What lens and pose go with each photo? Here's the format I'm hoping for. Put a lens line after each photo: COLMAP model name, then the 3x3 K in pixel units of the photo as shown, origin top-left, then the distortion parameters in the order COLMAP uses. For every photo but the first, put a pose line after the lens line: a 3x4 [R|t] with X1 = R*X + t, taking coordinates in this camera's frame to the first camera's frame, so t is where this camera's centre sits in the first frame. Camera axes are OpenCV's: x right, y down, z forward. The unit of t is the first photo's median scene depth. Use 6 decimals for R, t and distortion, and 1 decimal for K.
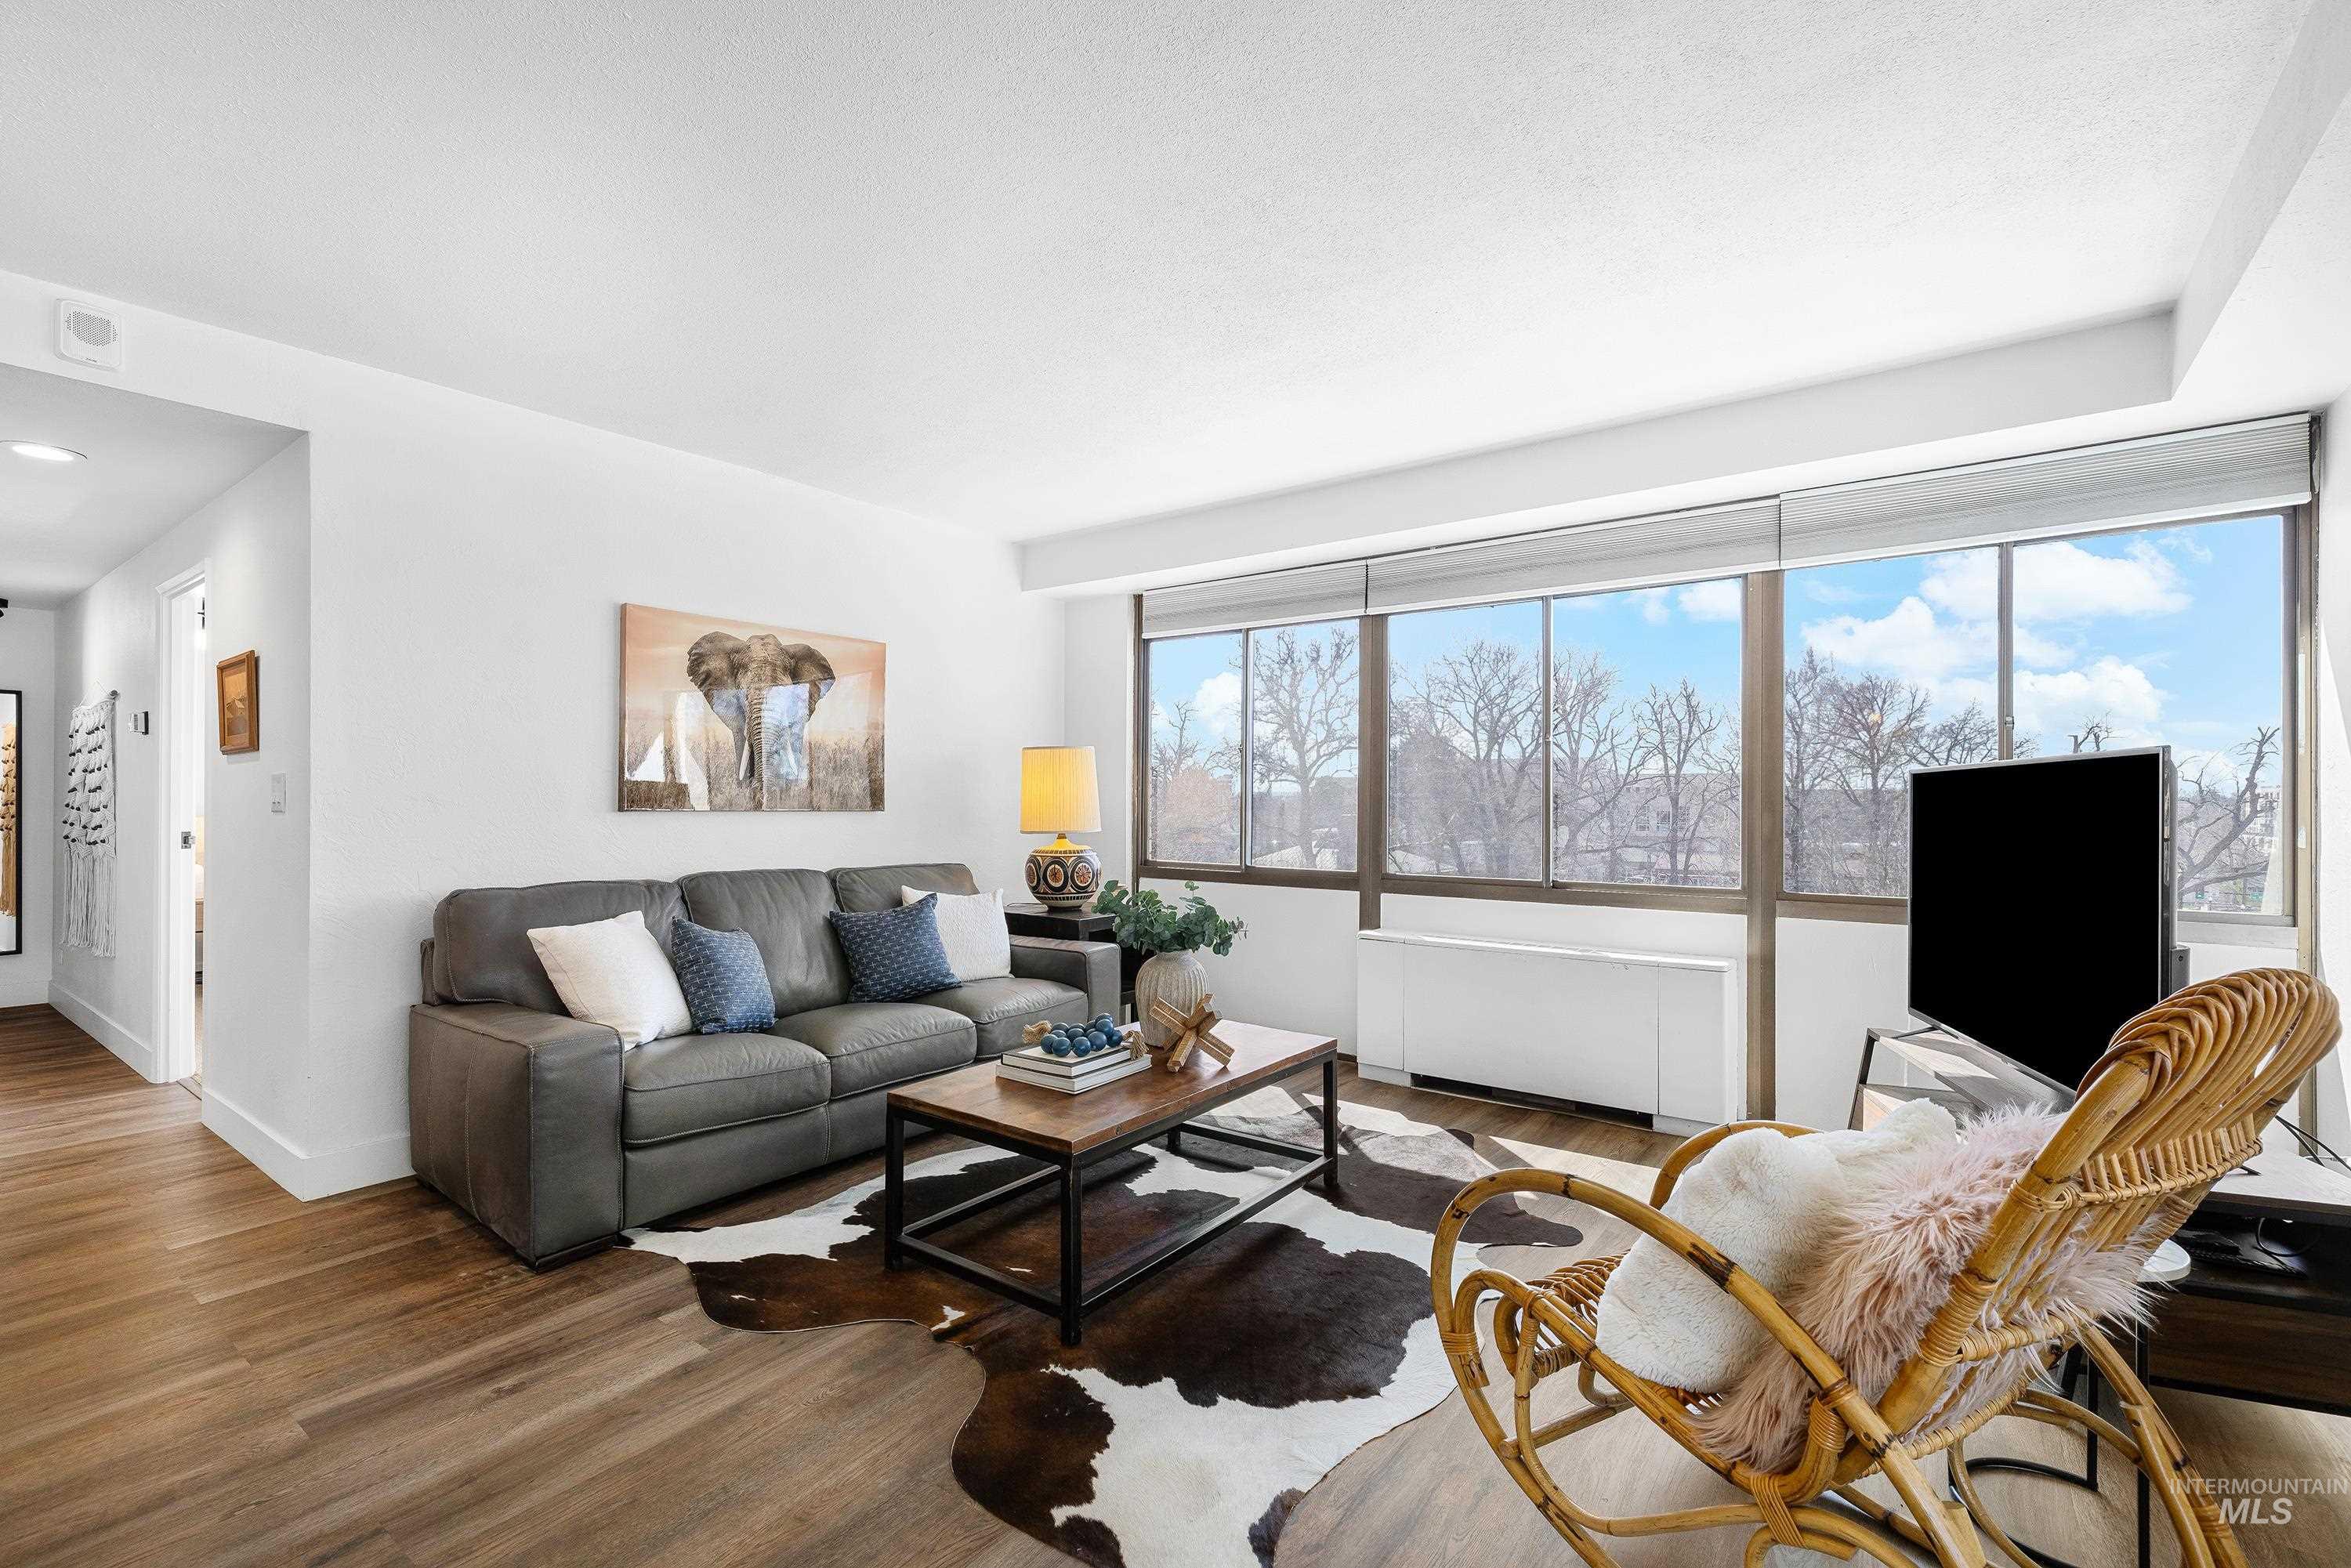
lens RADIAL K [[1053.5, 0, 1054.9], [0, 1053.5, 795.2], [0, 0, 1]] dist [-0.000294, 0.000105]
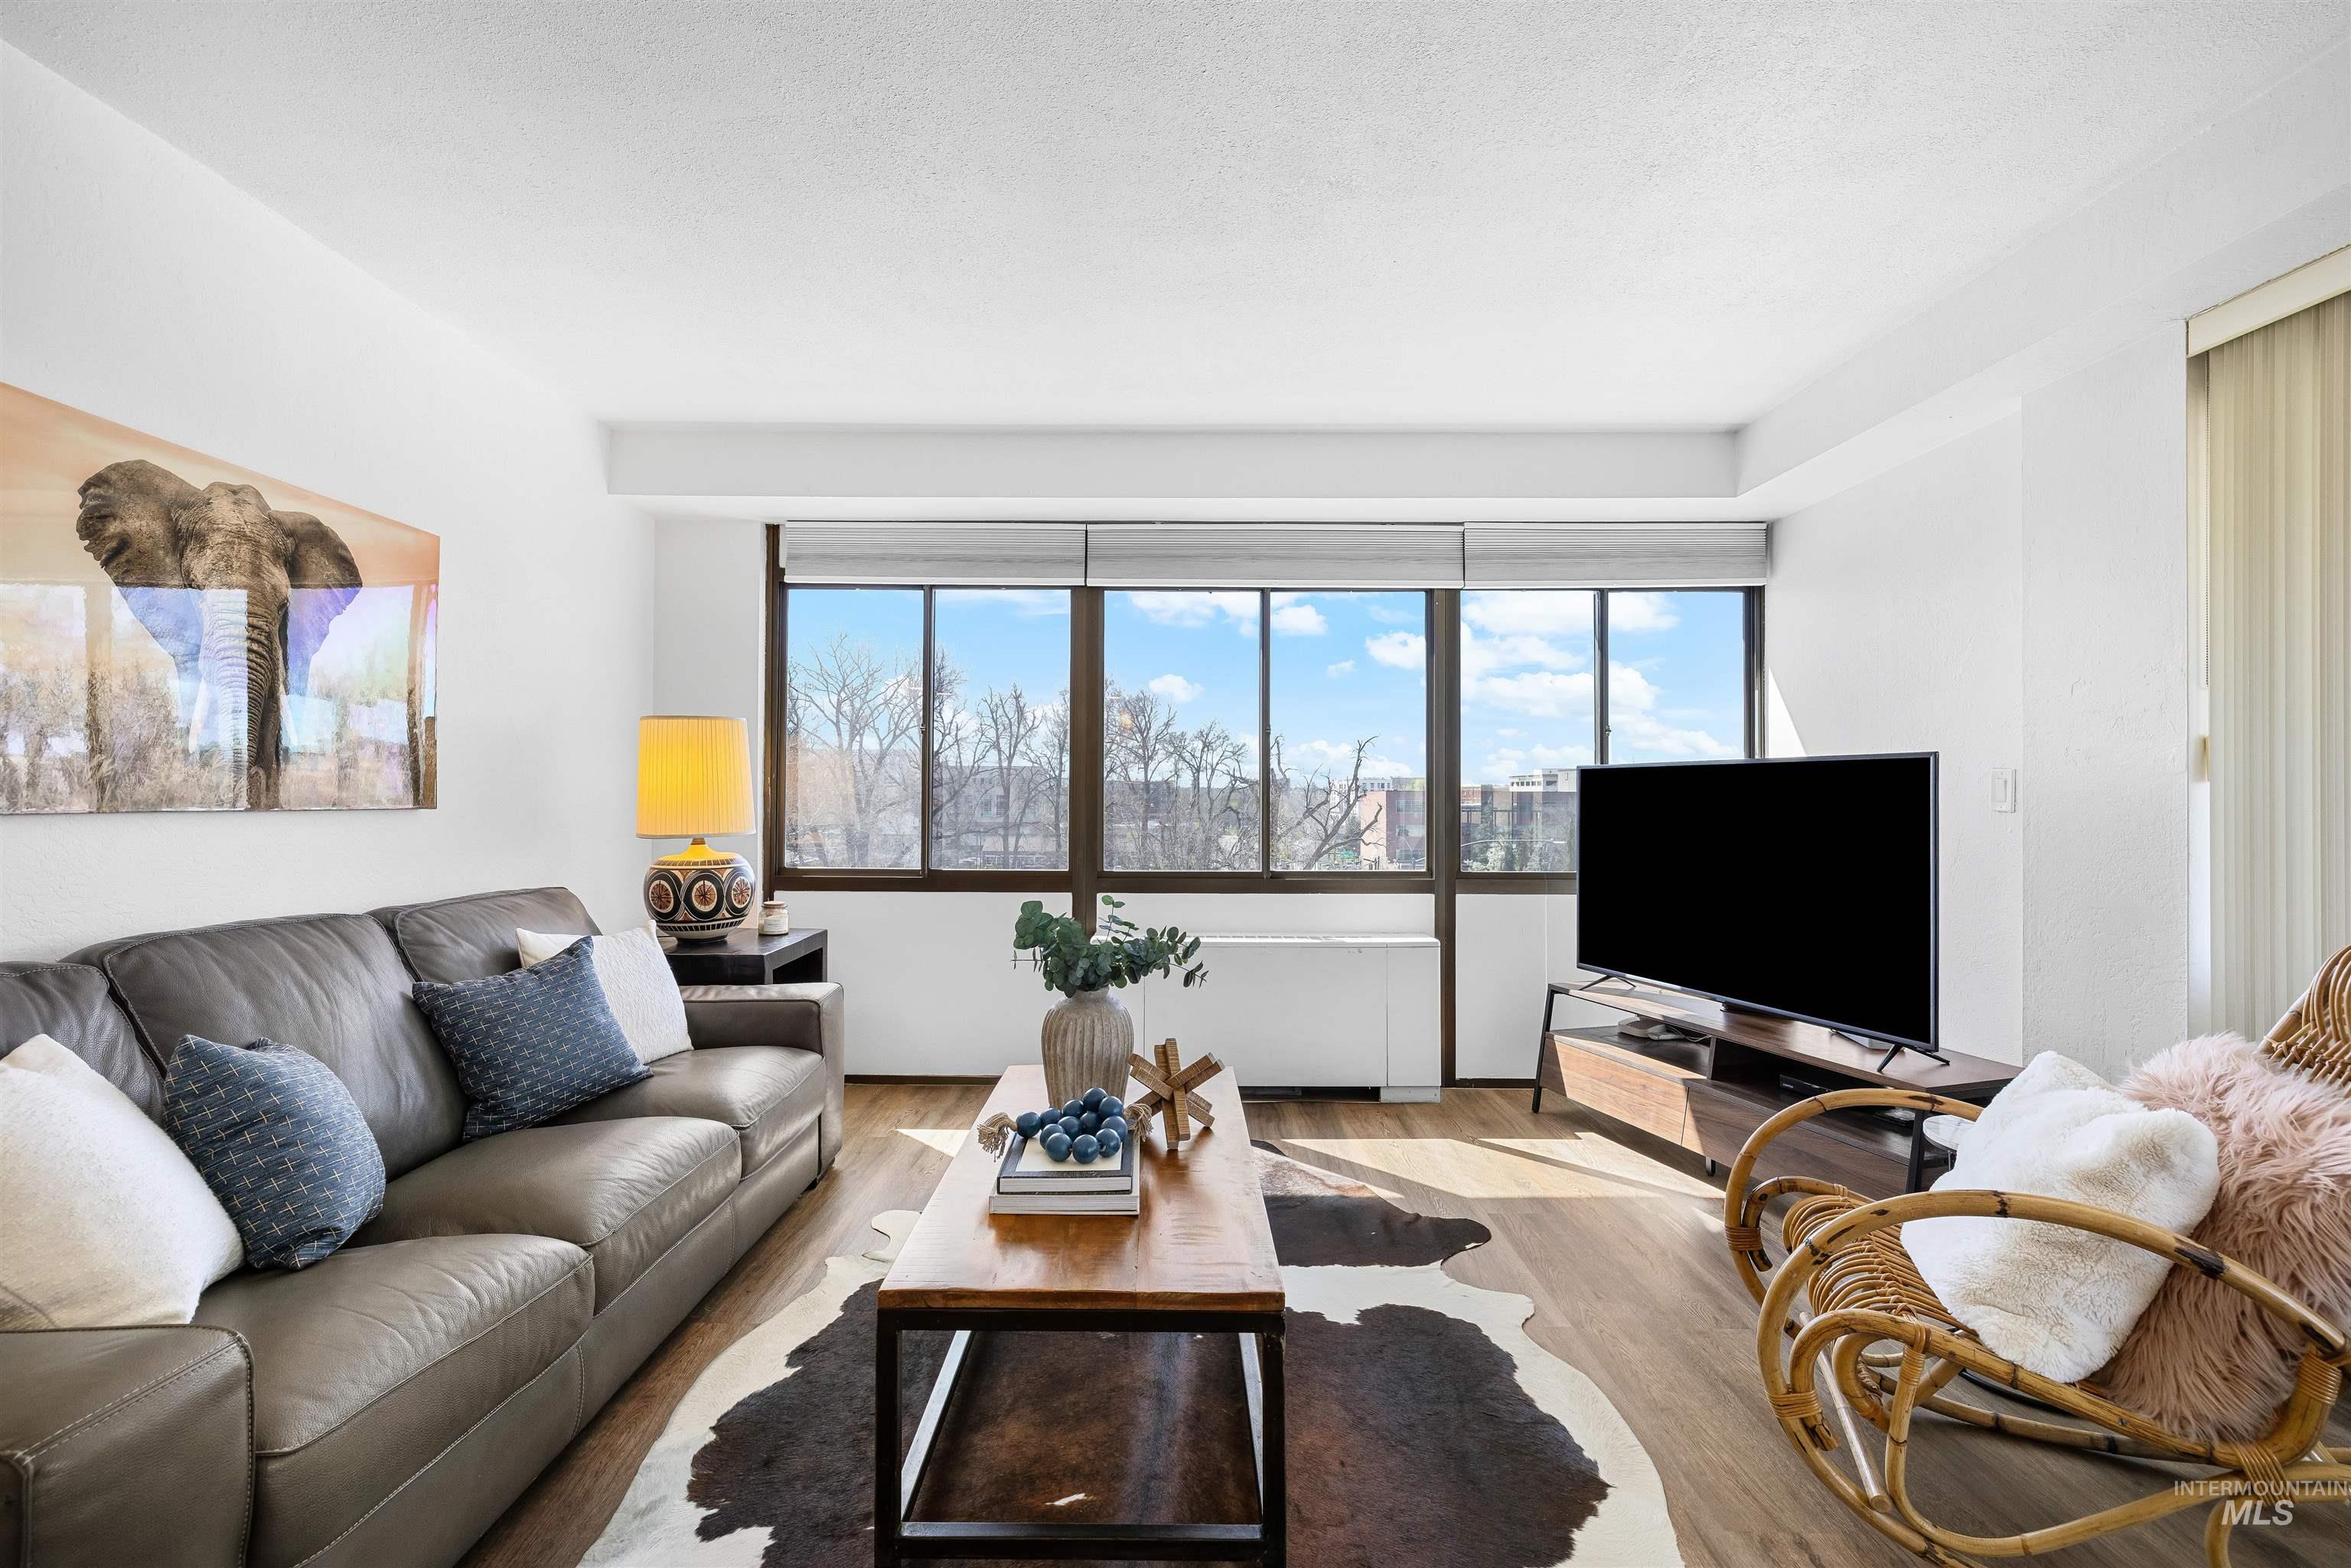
lens RADIAL K [[1073.9, 0, 1172.9], [0, 1073.9, 783.3], [0, 0, 1]] dist [0.000638, 0.000080]
pose [[0.769841, 0.004637, 0.638219, -0.302861], [-0.003843, 0.999989, -0.002630, 0.000355], [-0.638225, -0.000428, 0.769850, 0.317428]]
